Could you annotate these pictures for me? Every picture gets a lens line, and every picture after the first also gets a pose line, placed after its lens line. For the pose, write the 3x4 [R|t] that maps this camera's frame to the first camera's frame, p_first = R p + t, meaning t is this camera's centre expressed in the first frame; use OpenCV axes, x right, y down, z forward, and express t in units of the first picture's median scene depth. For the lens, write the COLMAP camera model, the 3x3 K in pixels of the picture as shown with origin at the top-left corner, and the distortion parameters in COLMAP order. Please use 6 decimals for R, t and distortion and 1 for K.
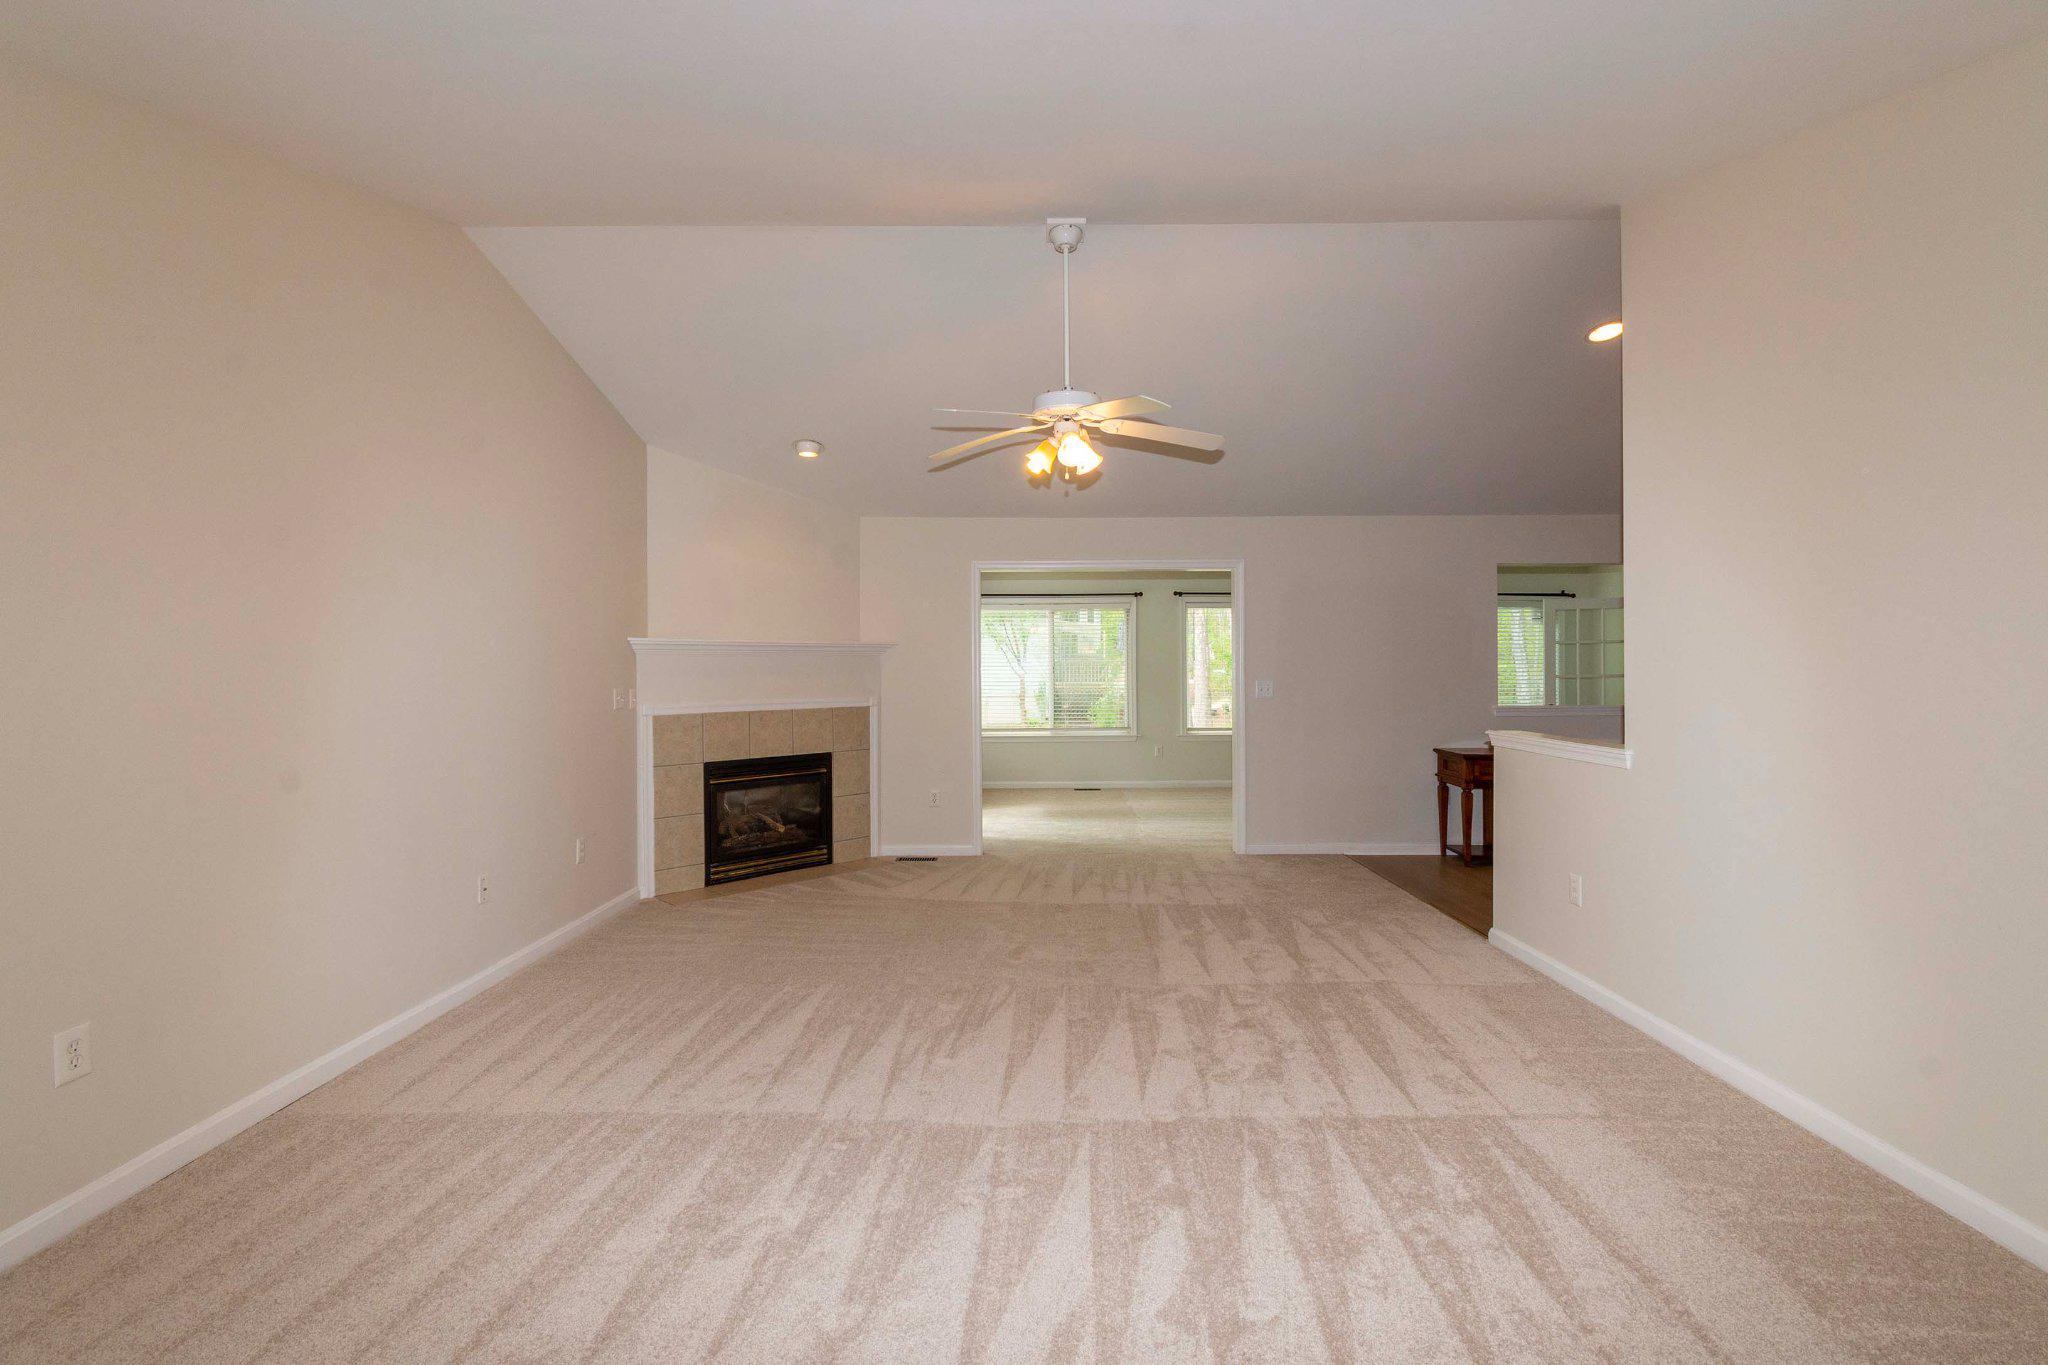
lens RADIAL K [[909.2, 0, 1026.0], [0, 909.2, 666.4], [0, 0, 1]] dist [0.000650, 0.000169]
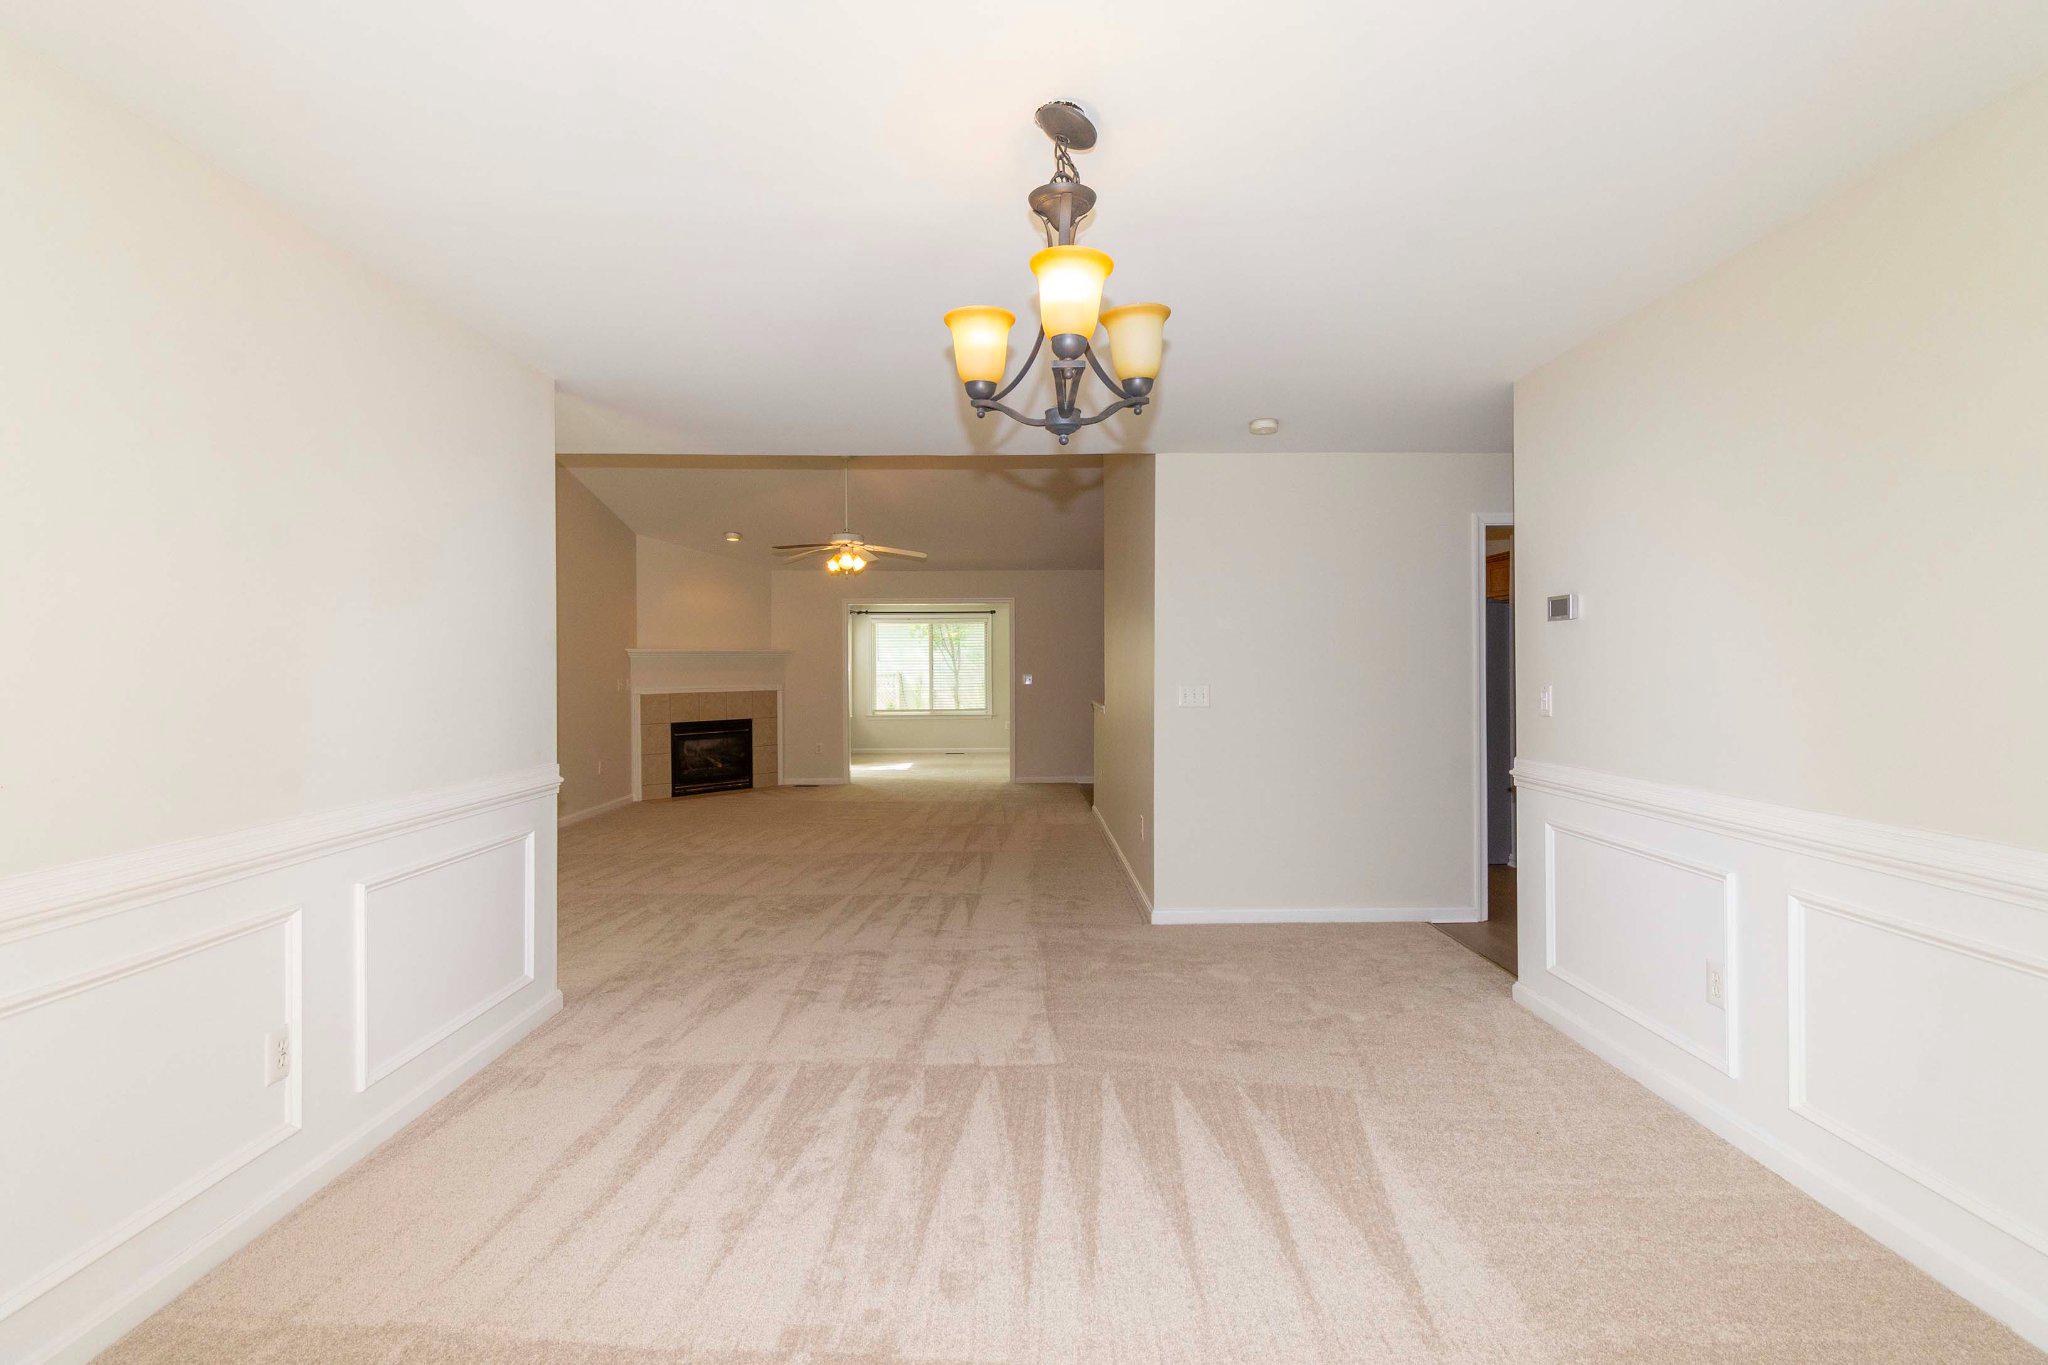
lens RADIAL K [[903.7, 0, 1024.1], [0, 903.7, 671.1], [0, 0, 1]] dist [-0.000408, 0.000685]
pose [[0.999883, 0.002279, 0.015156, 0.259706], [-0.002462, 0.999924, 0.012050, -0.010904], [-0.015127, -0.012086, 0.999813, -0.645341]]
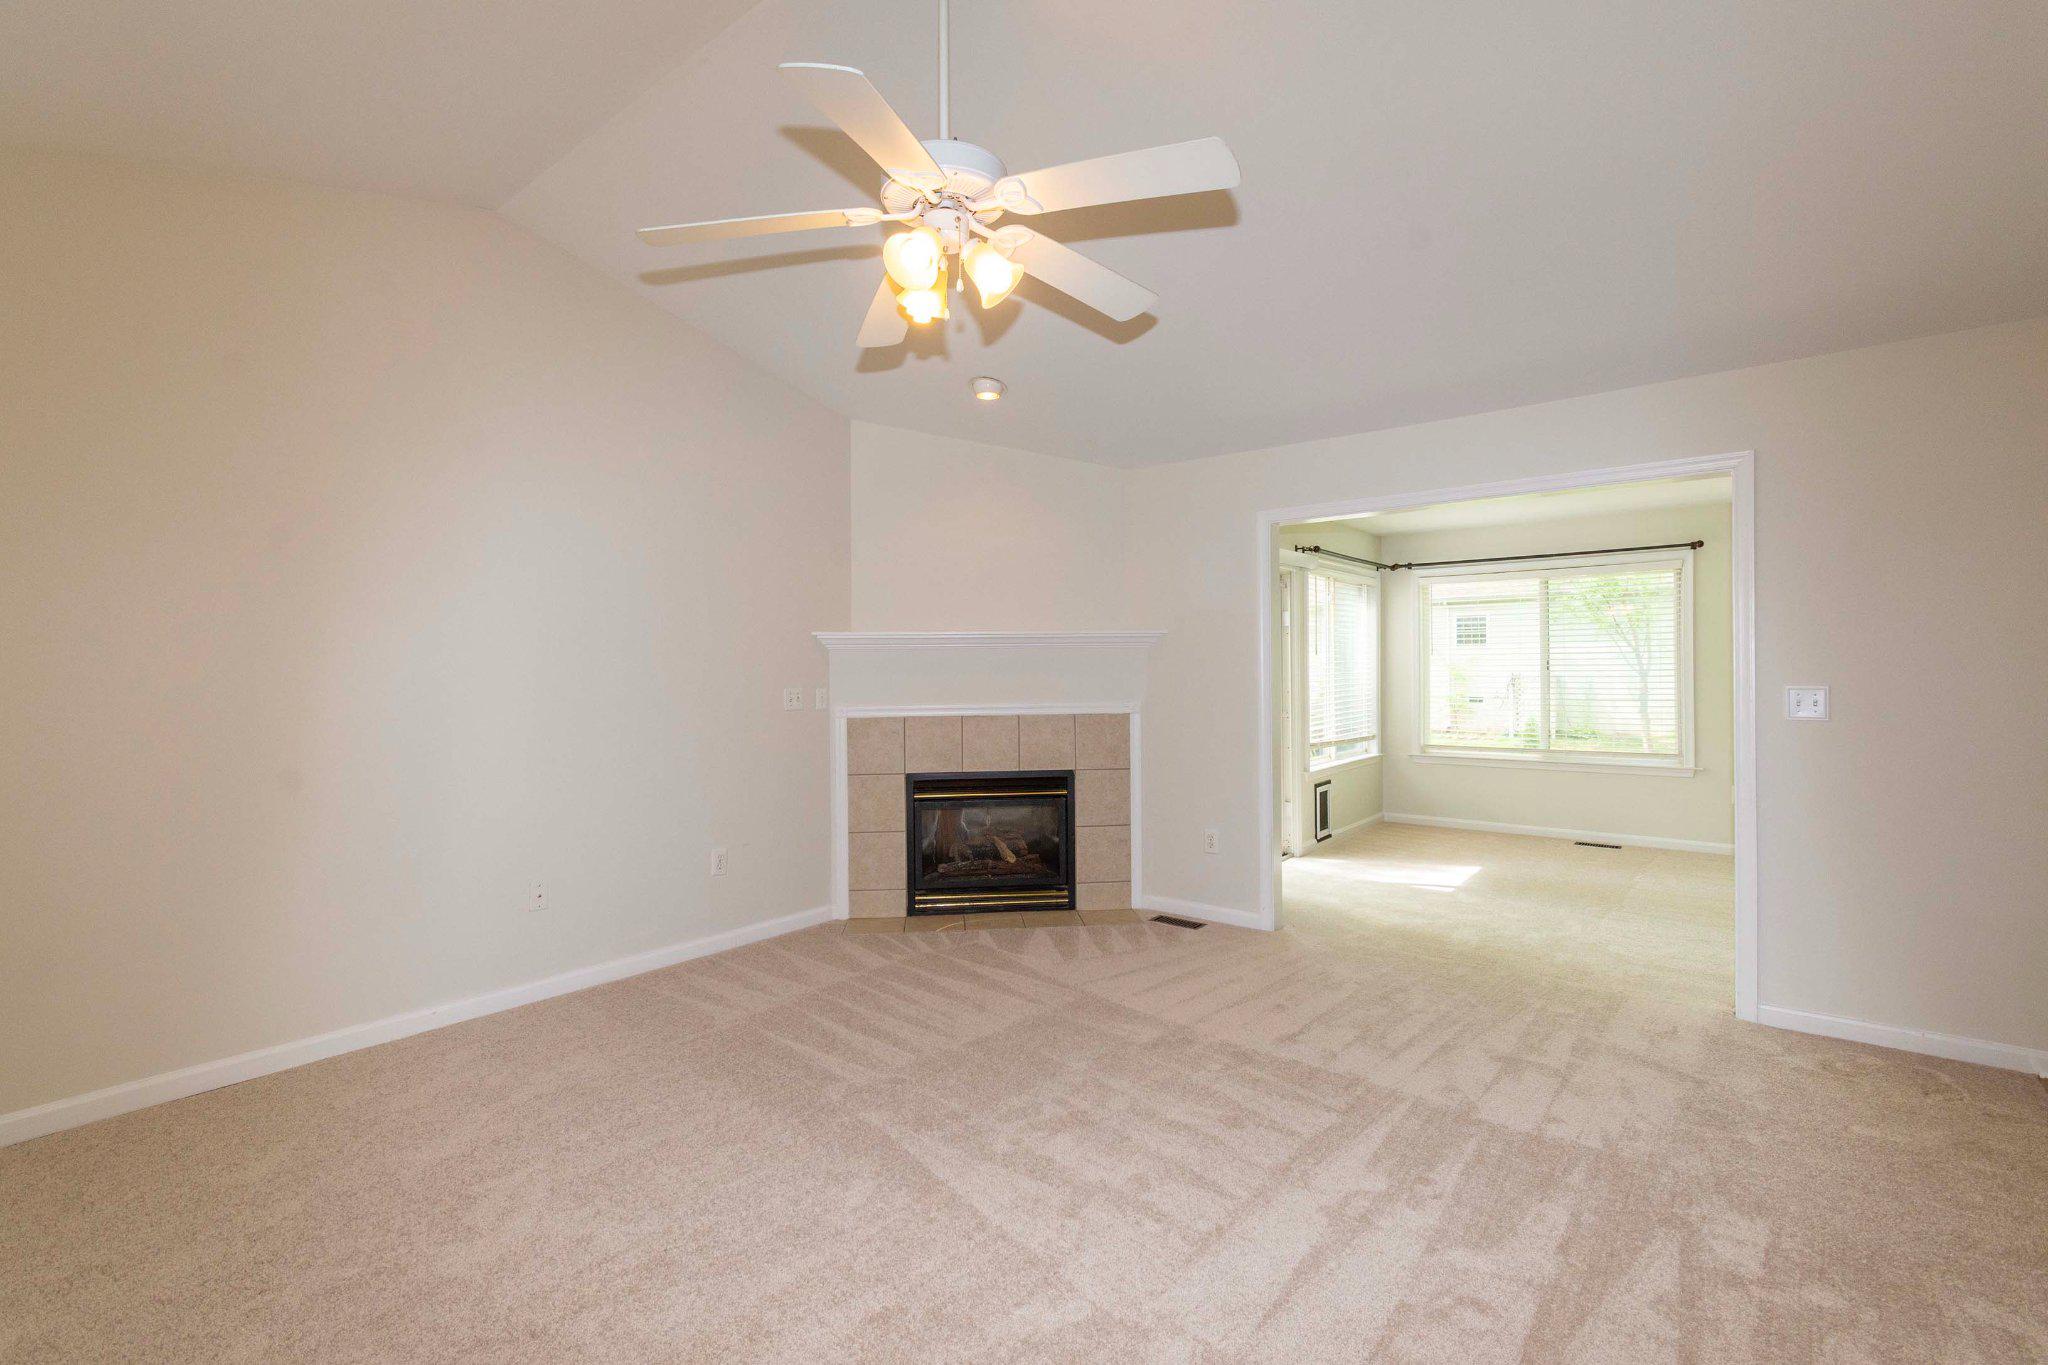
lens RADIAL K [[903.7, 0, 1024.1], [0, 903.7, 671.1], [0, 0, 1]] dist [-0.000408, 0.000685]
pose [[0.777348, -0.001719, -0.629069, 0.267534], [0.006340, 0.999967, 0.005101, 0.003833], [0.629039, -0.007953, 0.777333, 0.384471]]
